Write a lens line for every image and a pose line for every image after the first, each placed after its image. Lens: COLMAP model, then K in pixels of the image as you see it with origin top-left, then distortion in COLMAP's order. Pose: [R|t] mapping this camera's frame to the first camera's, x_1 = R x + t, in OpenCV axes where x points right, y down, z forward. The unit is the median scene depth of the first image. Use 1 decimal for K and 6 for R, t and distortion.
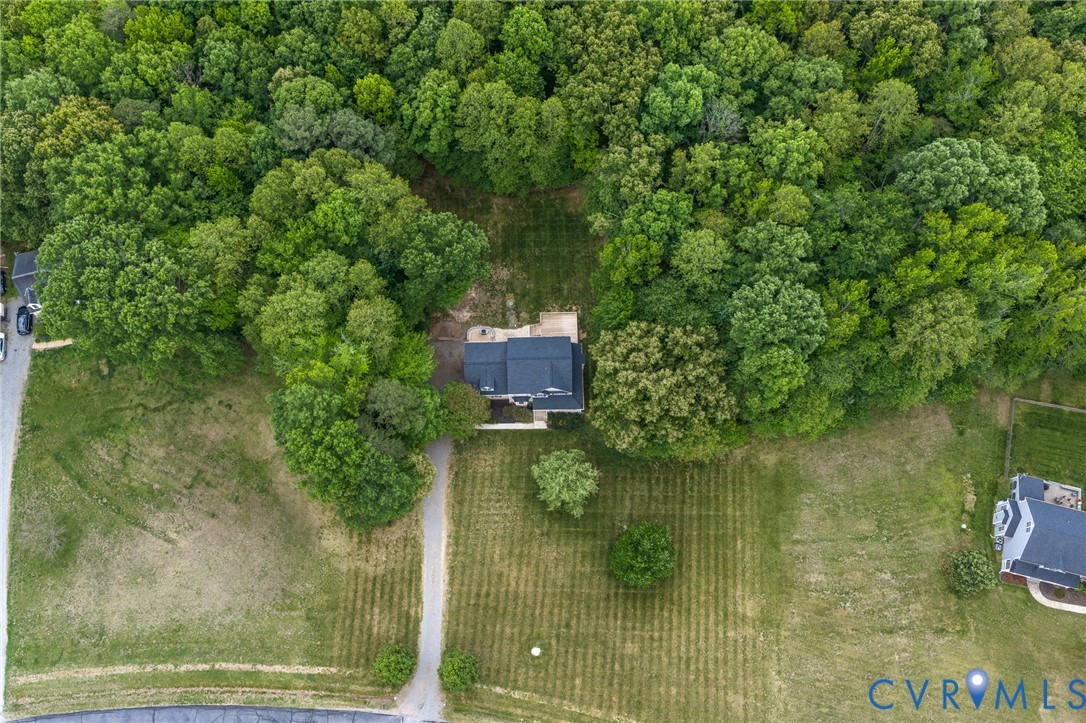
lens RADIAL K [[895.7, 0, 545.4], [0, 895.7, 355.4], [0, 0, 1]] dist [0.014370, -0.029136]
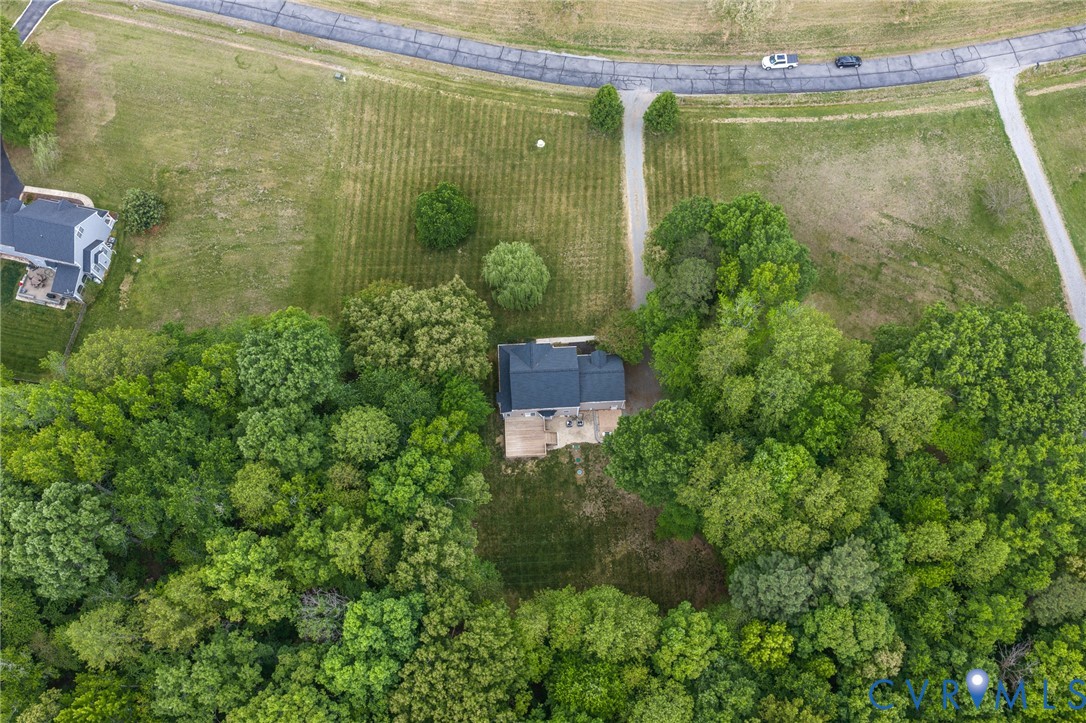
lens RADIAL K [[895.7, 0, 543.9], [0, 895.7, 375.1], [0, 0, 1]] dist [0.014370, -0.029136]
pose [[-0.999589, 0.028615, 0.001791, -0.007882], [-0.022099, -0.808729, 0.587766, -0.566930], [0.018267, 0.587485, 0.809029, 0.242230]]
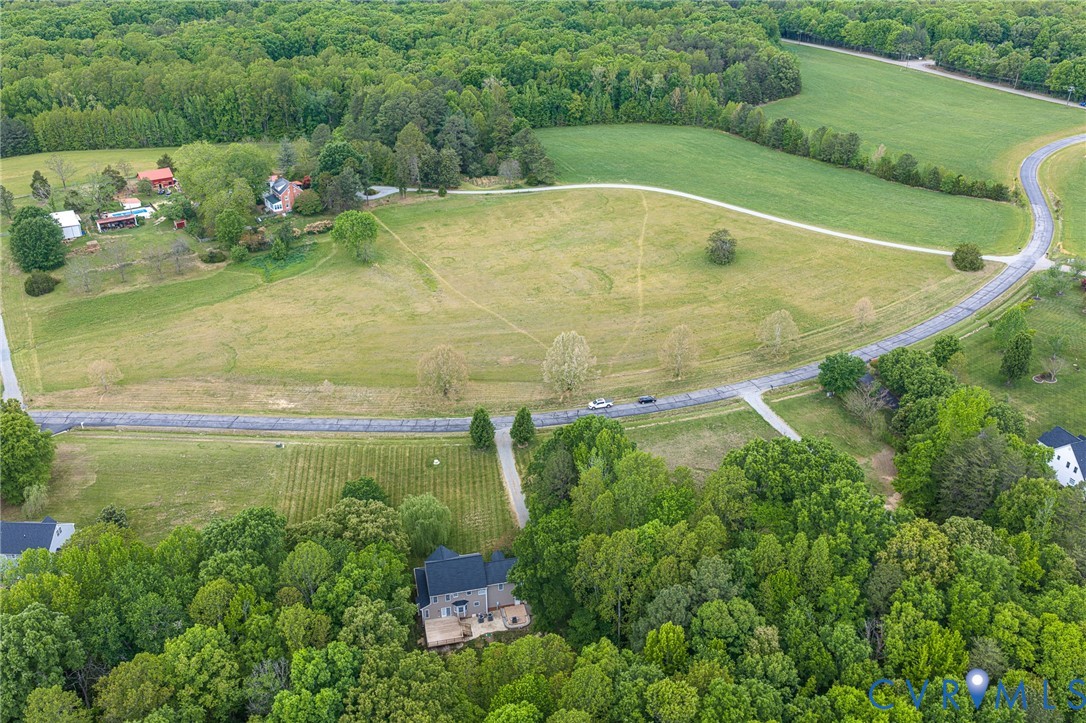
lens RADIAL K [[895.7, 0, 544.5], [0, 895.7, 370.3], [0, 0, 1]] dist [0.014370, -0.029136]
pose [[-0.979665, 0.100957, -0.173390, 0.055565], [-0.188485, -0.166857, 0.967798, -1.110997], [0.068775, 0.980799, 0.182493, 0.570980]]
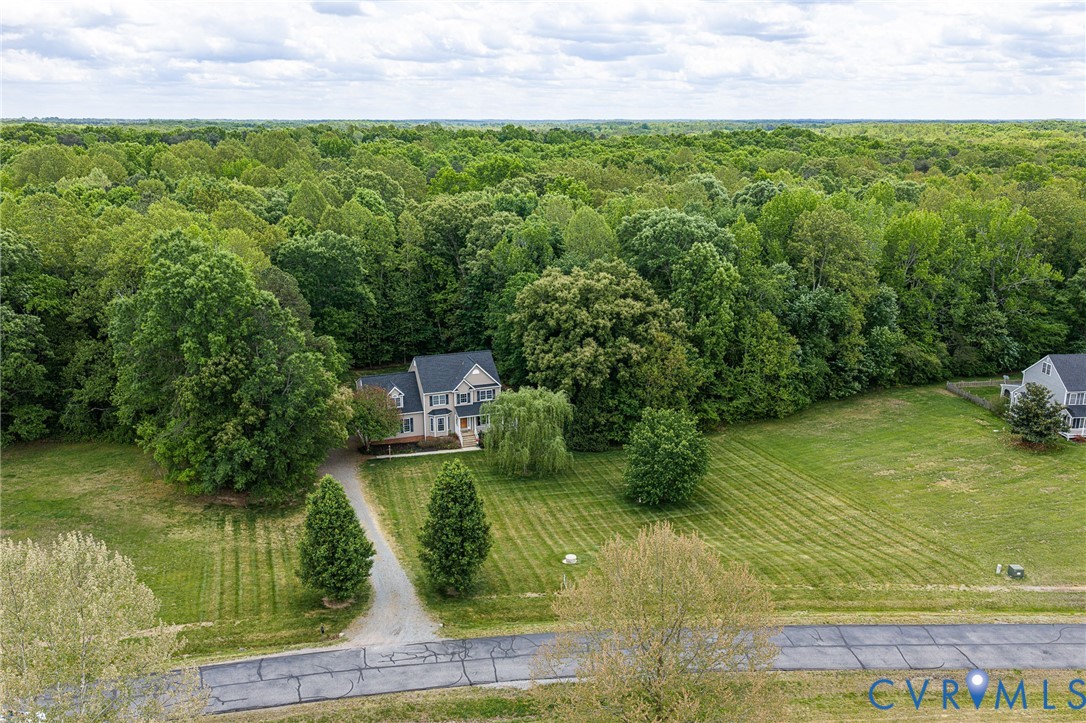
lens RADIAL K [[895.7, 0, 543.0], [0, 895.7, 360.9], [0, 0, 1]] dist [0.014370, -0.029136]
pose [[0.941876, -0.083683, 0.325371, -0.202277], [0.318144, 0.533362, -0.783779, 0.697478], [-0.107951, 0.841738, 0.528984, 0.567446]]
